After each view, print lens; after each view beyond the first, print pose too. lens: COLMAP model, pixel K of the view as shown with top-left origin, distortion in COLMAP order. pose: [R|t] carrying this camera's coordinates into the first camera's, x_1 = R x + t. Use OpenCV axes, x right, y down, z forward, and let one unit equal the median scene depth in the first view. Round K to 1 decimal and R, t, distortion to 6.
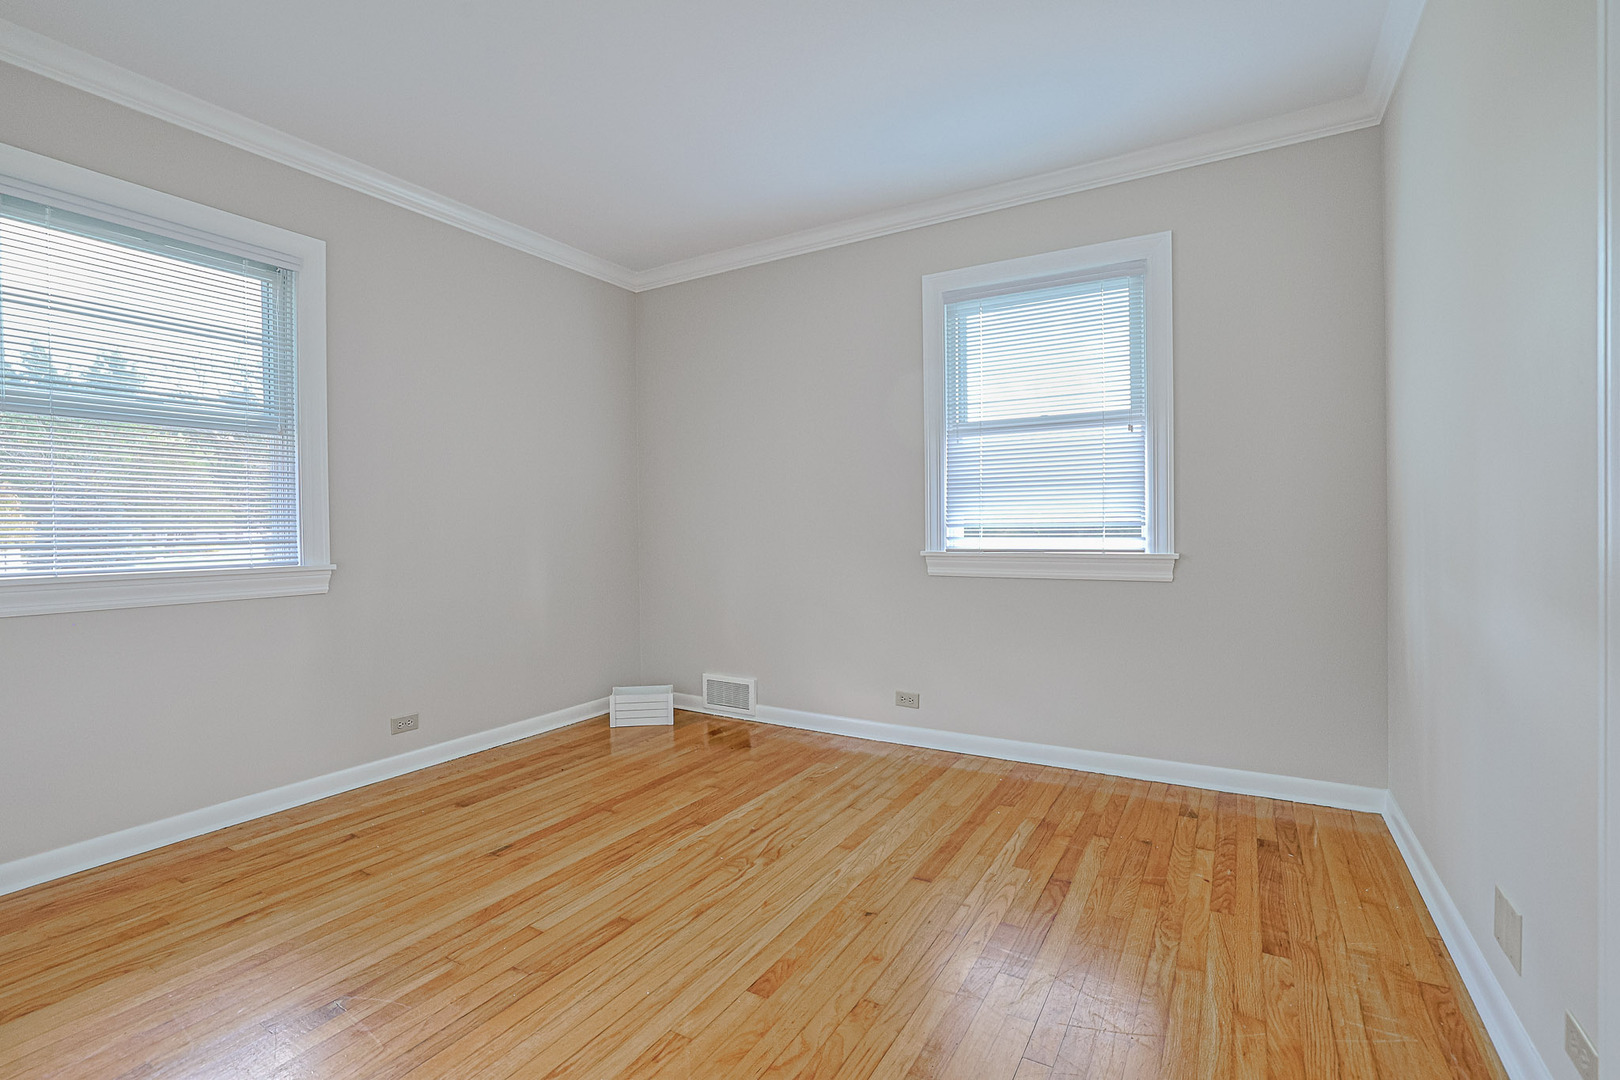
lens RADIAL K [[733.6, 0, 802.6], [0, 733.6, 528.1], [0, 0, 1]] dist [-0.049381, 0.016659]
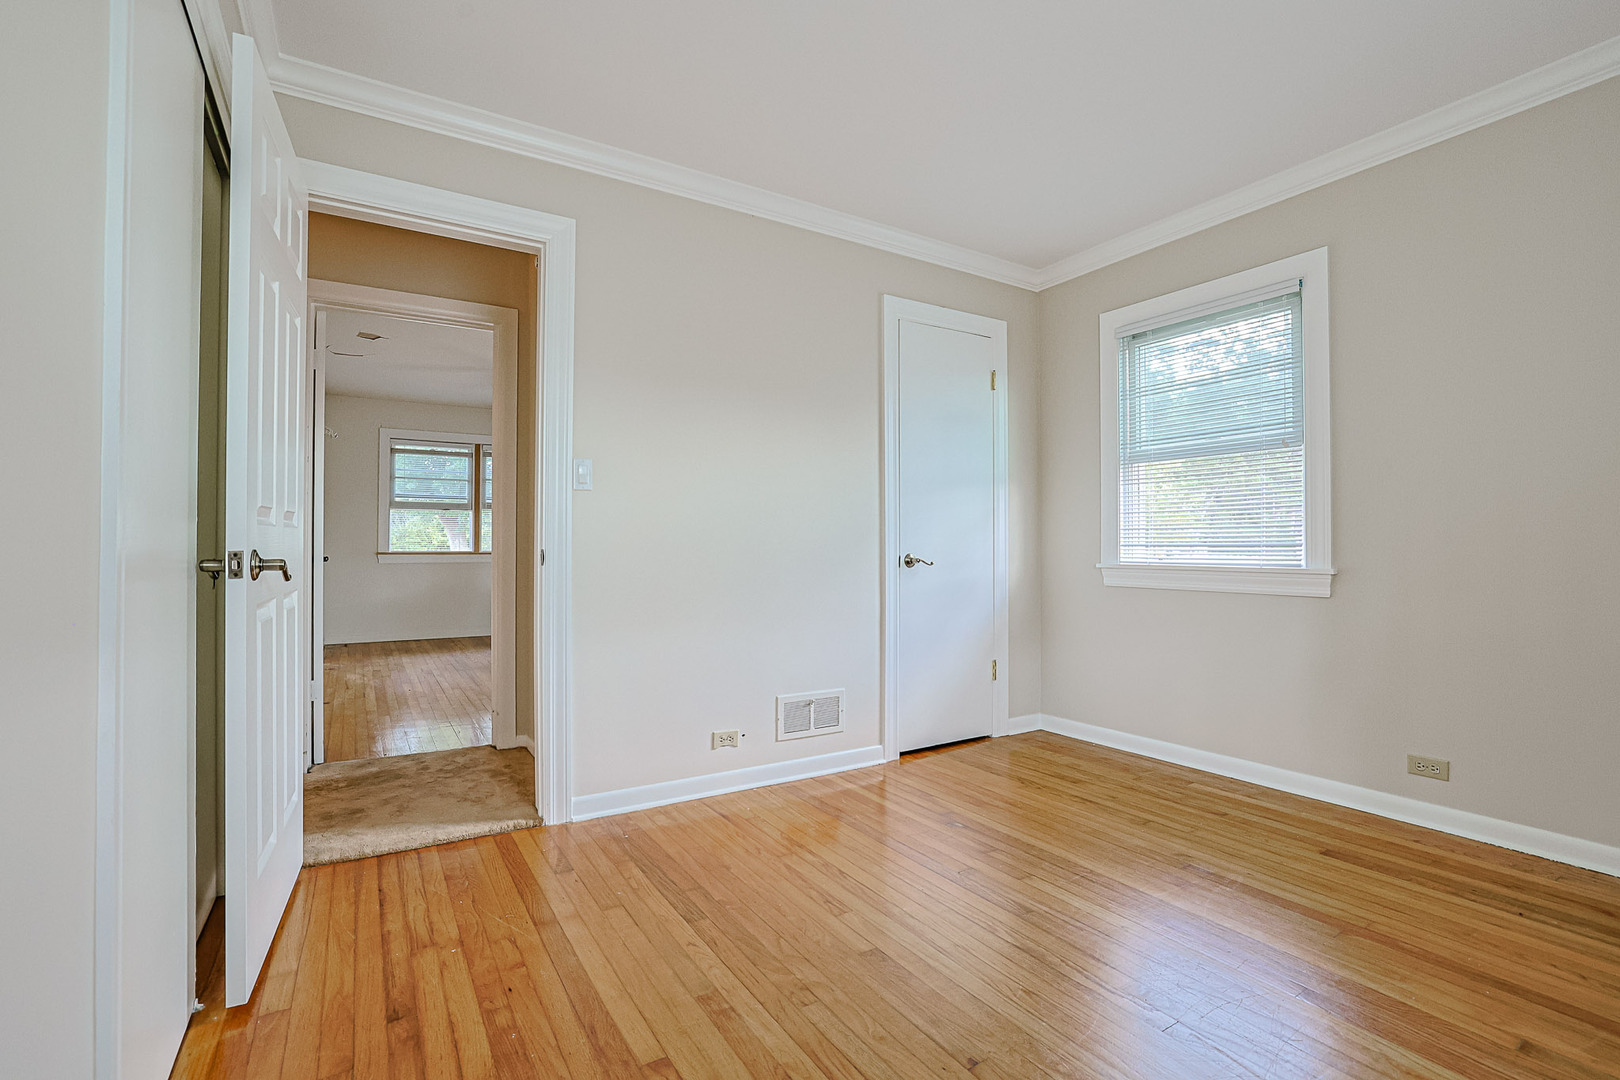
lens RADIAL K [[733.6, 0, 802.6], [0, 733.6, 528.1], [0, 0, 1]] dist [-0.049381, 0.016659]
pose [[-0.469187, -0.015423, -0.882964, 0.582805], [0.001812, 0.999829, -0.018428, 0.012463], [0.883097, -0.010246, -0.469079, 0.863572]]
